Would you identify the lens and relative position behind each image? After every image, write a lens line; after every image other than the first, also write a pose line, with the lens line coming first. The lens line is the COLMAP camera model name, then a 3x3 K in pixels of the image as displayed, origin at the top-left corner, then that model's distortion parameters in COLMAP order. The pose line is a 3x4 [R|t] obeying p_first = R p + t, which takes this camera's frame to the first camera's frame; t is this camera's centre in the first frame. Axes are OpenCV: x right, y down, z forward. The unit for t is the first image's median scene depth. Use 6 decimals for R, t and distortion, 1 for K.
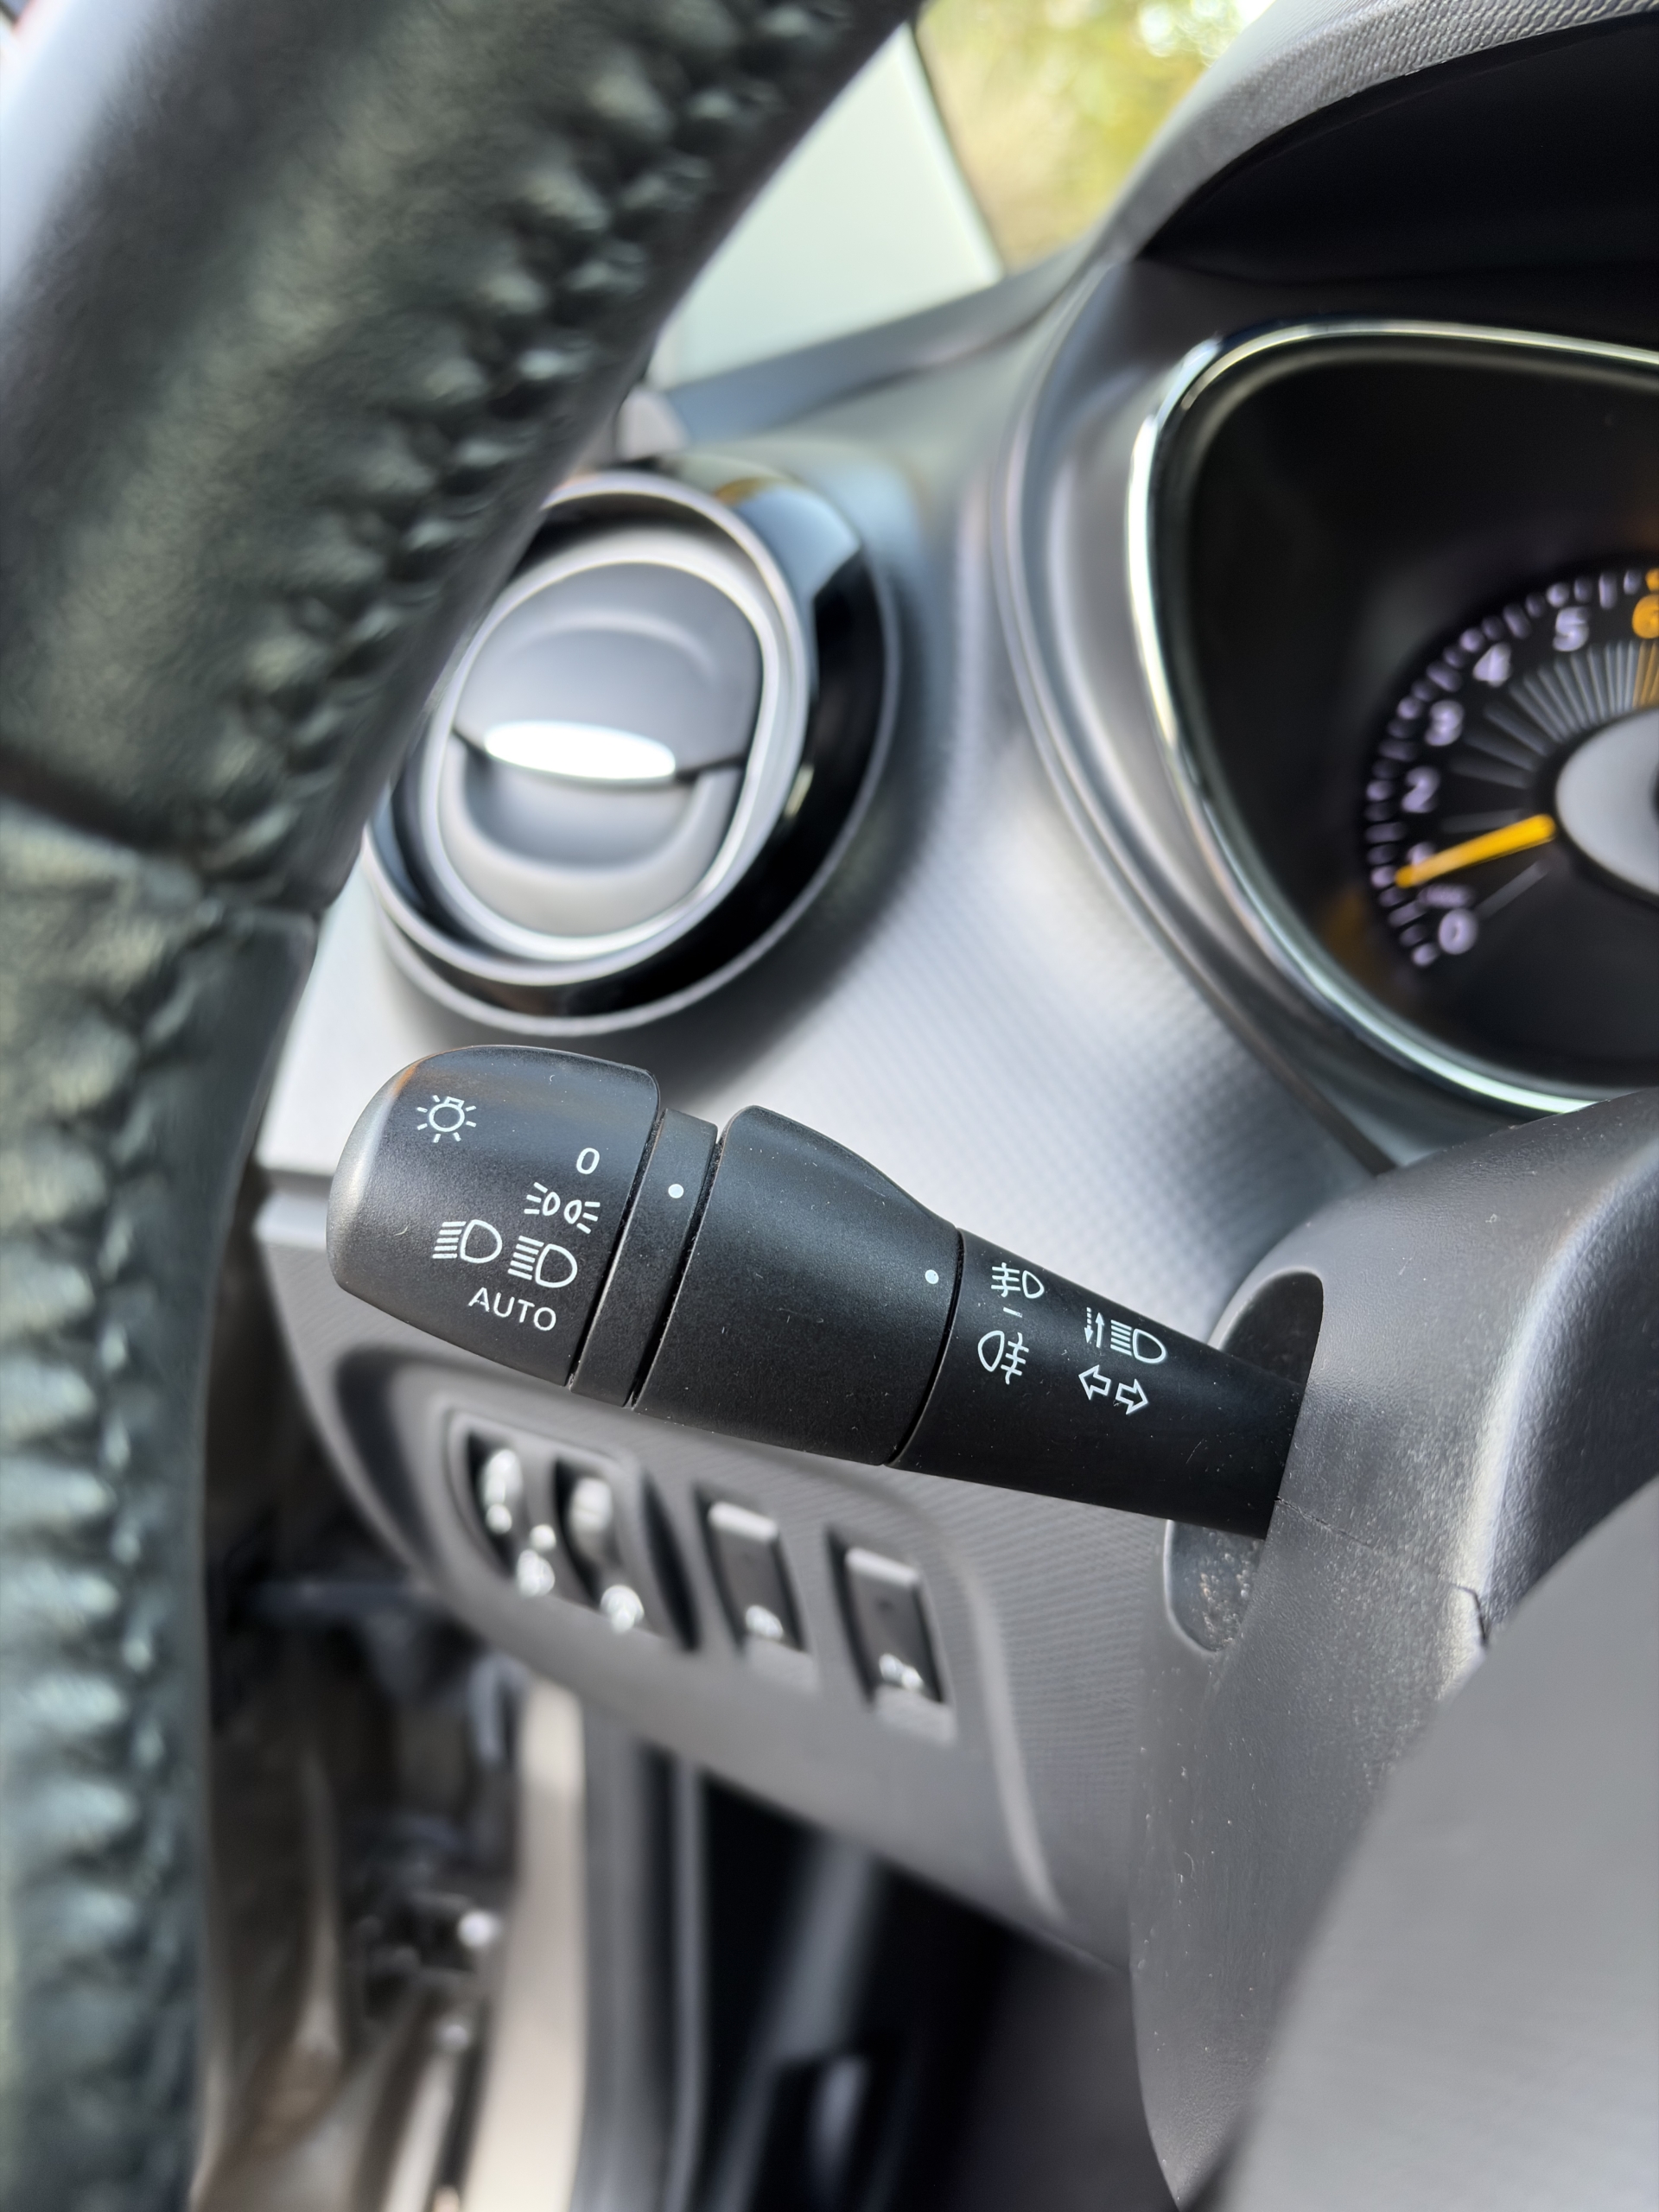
lens RADIAL K [[1704.7, 0, 845.4], [0, 1704.7, 1121.4], [0, 0, 1]] dist [0.027072, -0.048767]
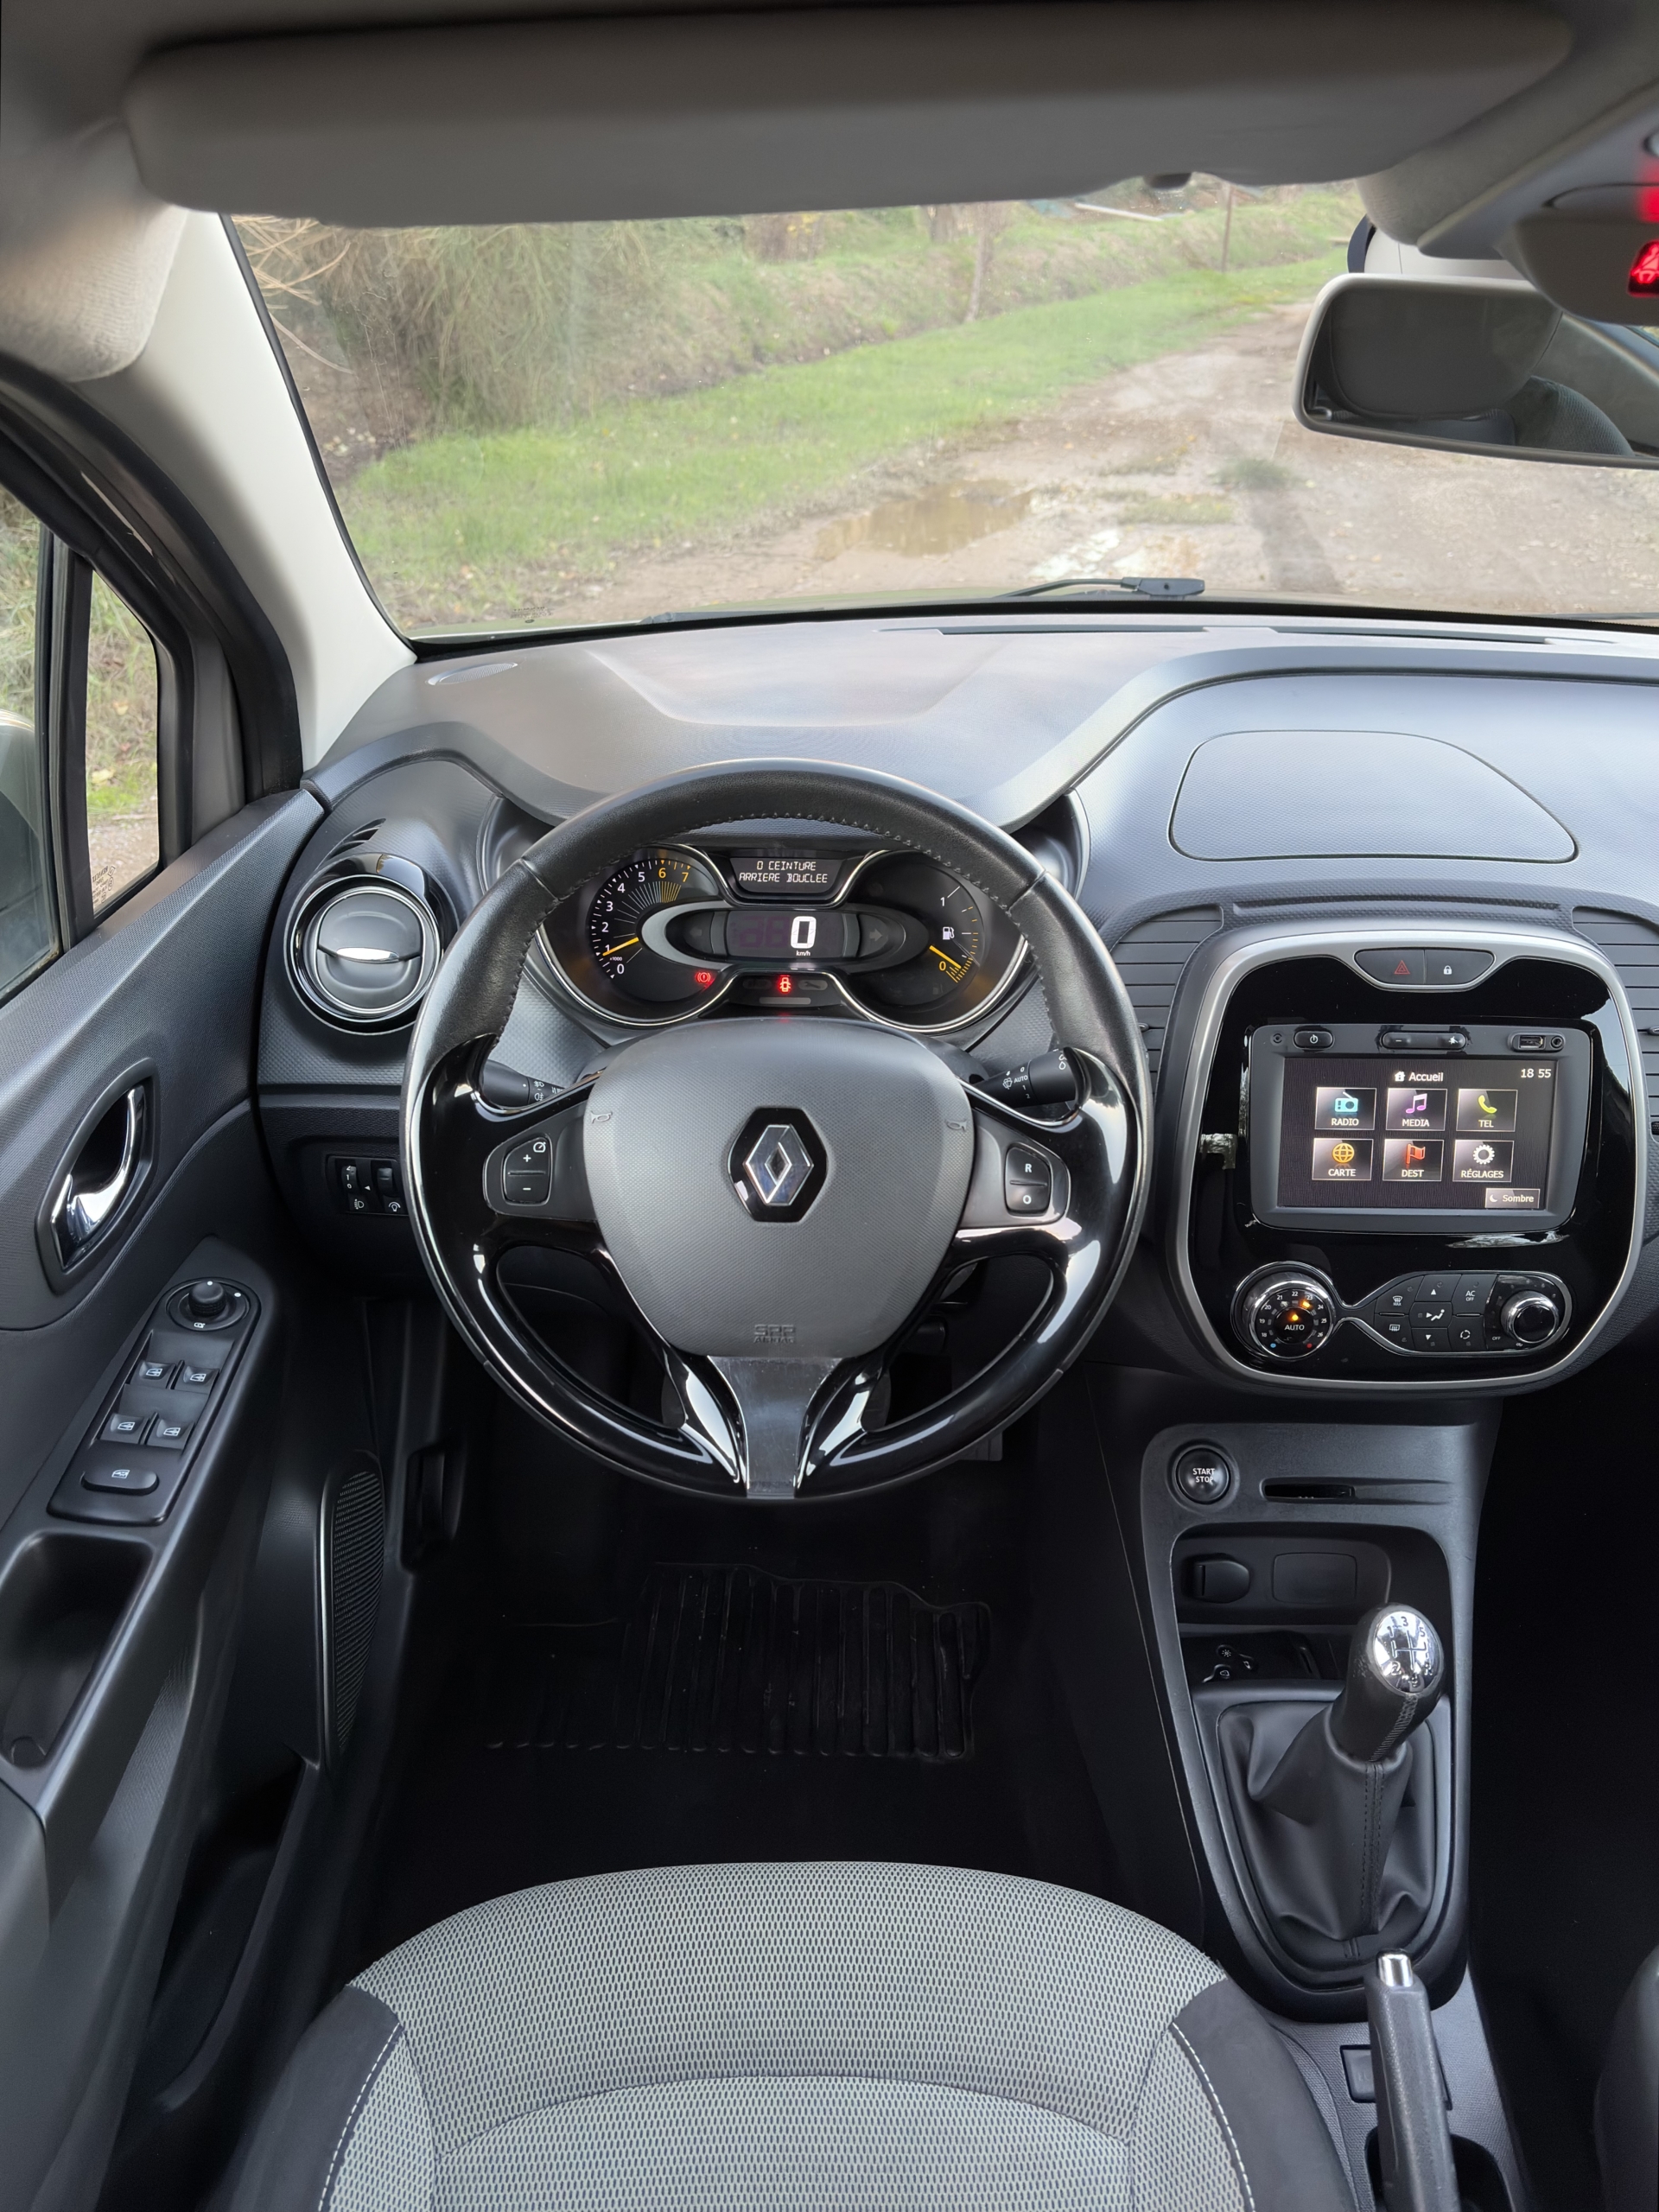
lens RADIAL K [[1704.7, 0, 821.2], [0, 1704.7, 1113.8], [0, 0, 1]] dist [0.027072, -0.048767]
pose [[0.914278, -0.150081, 0.376259, -0.605603], [0.109214, 0.985766, 0.127816, -0.215938], [-0.390087, -0.075767, 0.917656, -2.317200]]
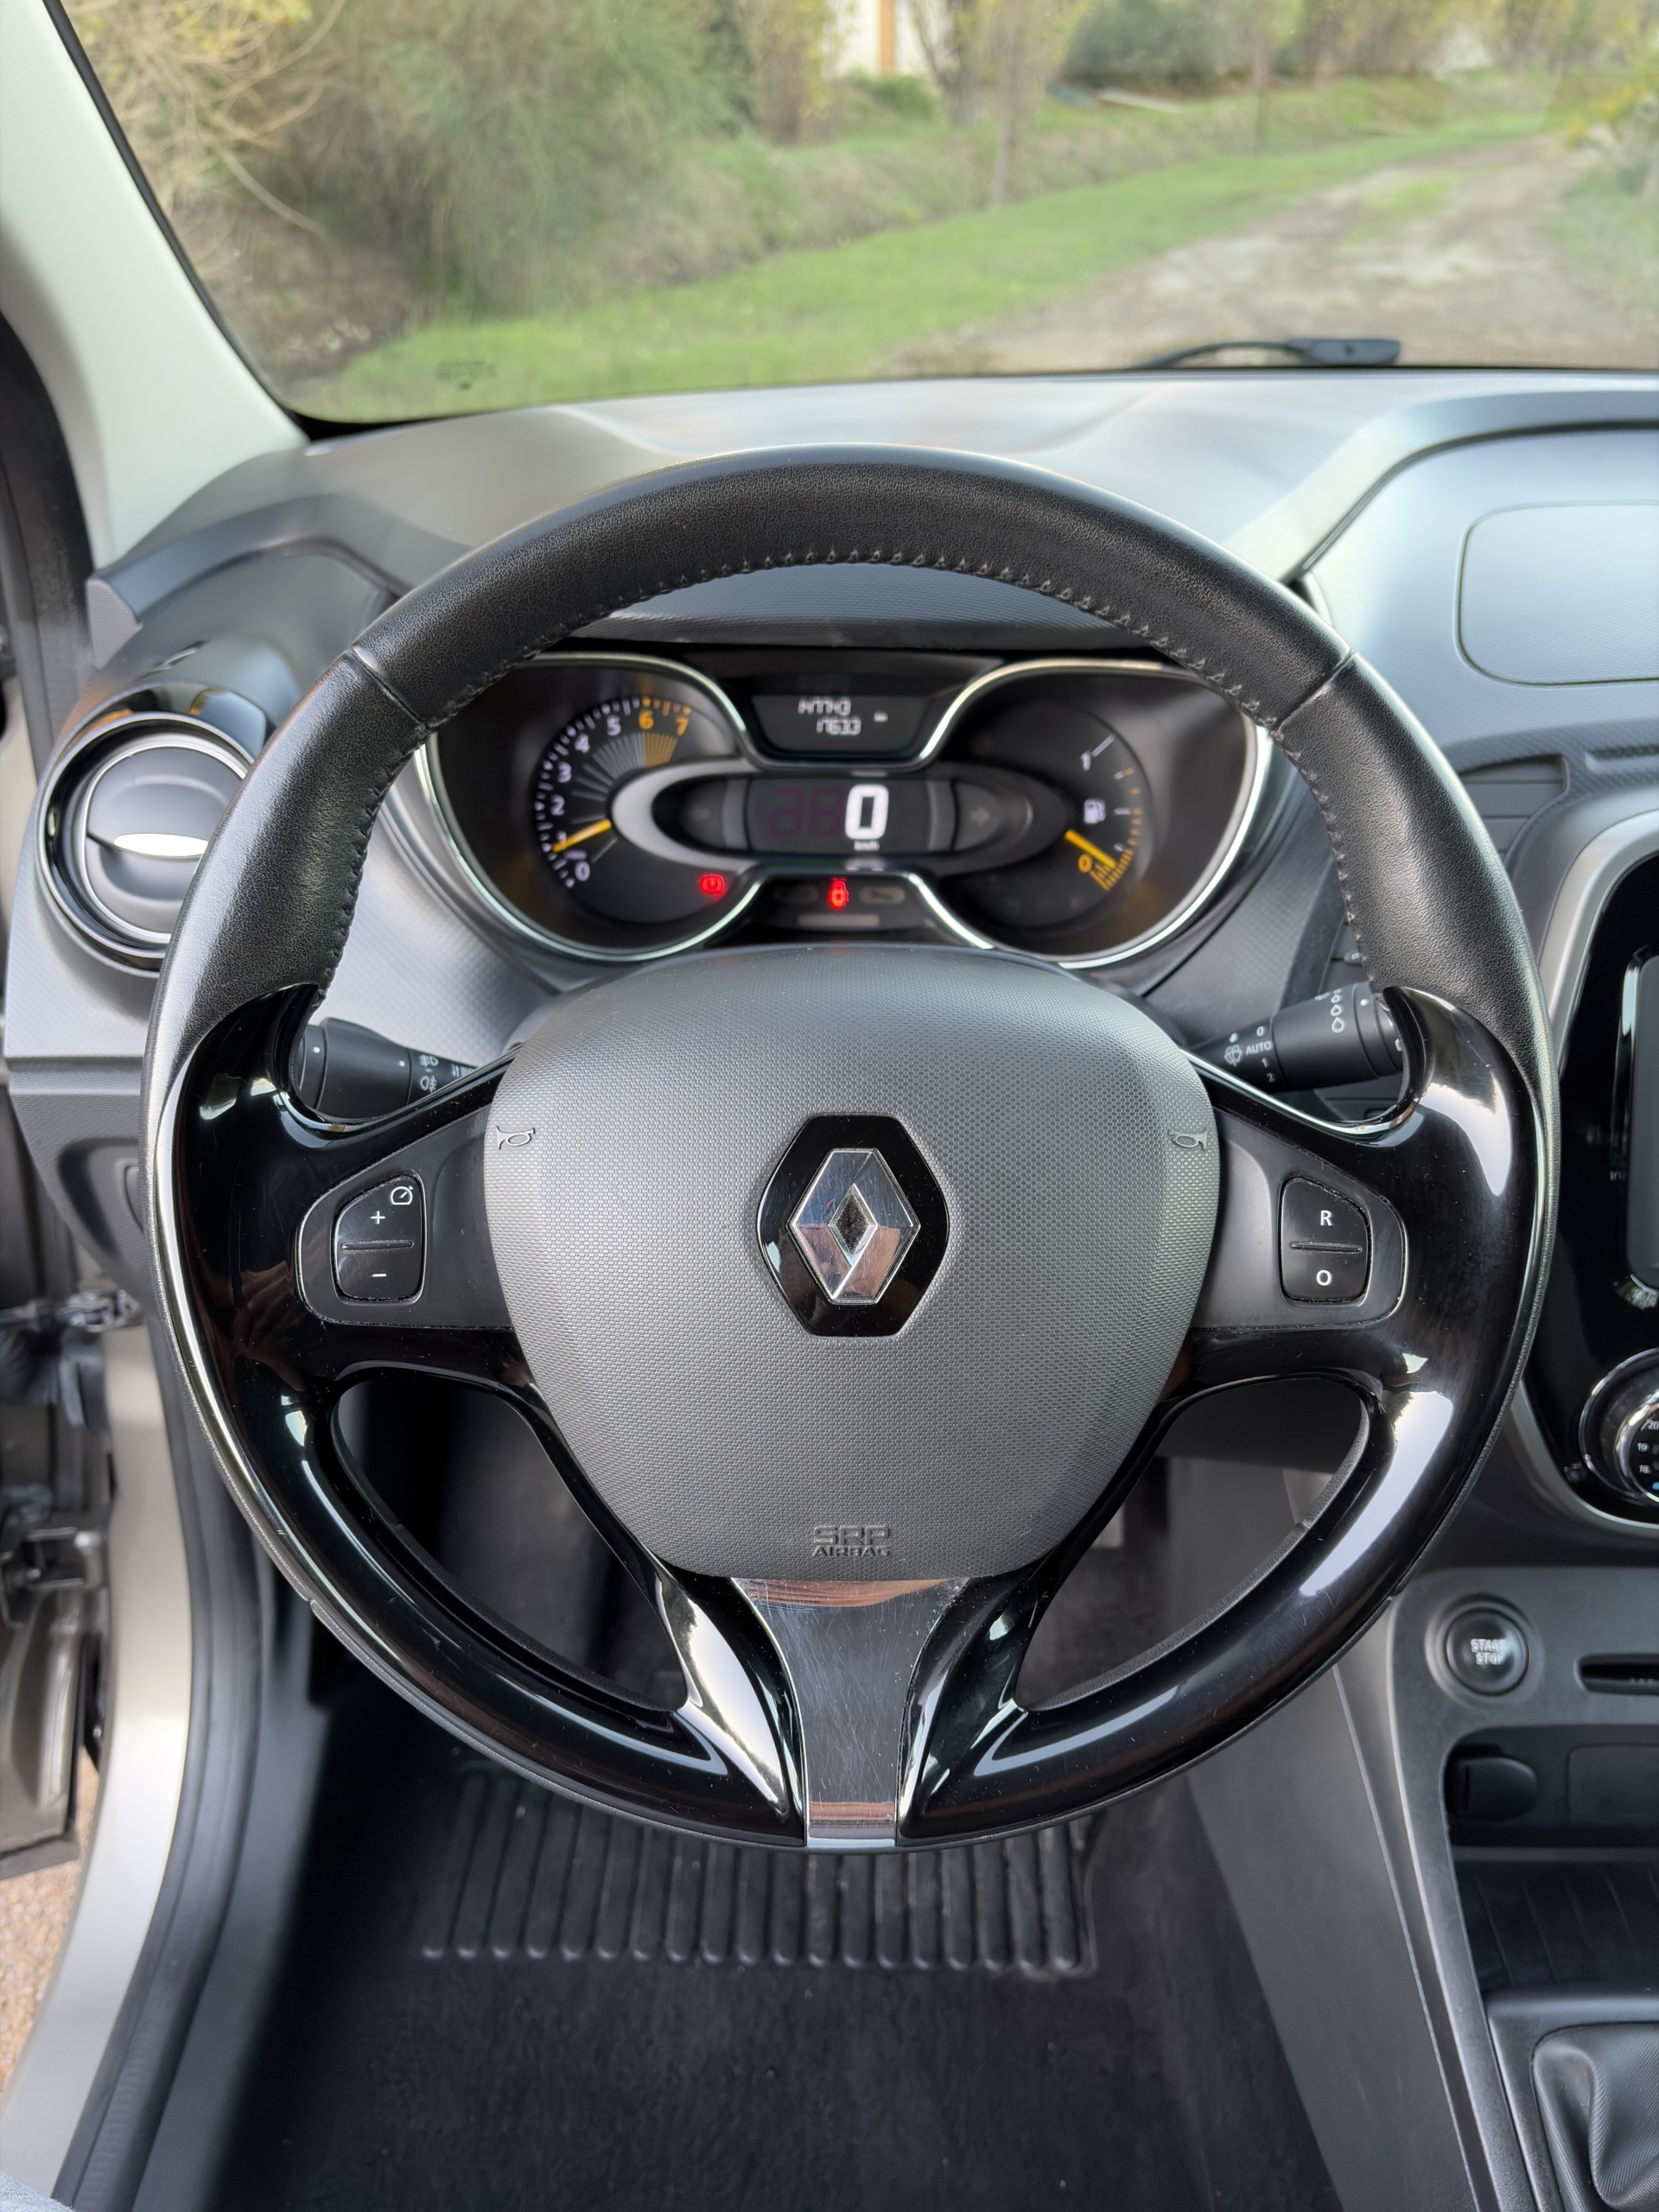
lens RADIAL K [[1704.7, 0, 807.1], [0, 1704.7, 1109.4], [0, 0, 1]] dist [0.027072, -0.048767]
pose [[0.920024, -0.168743, 0.353669, -0.206788], [0.116047, 0.979376, 0.165398, -0.138293], [-0.374284, -0.111128, 0.920631, -1.164919]]
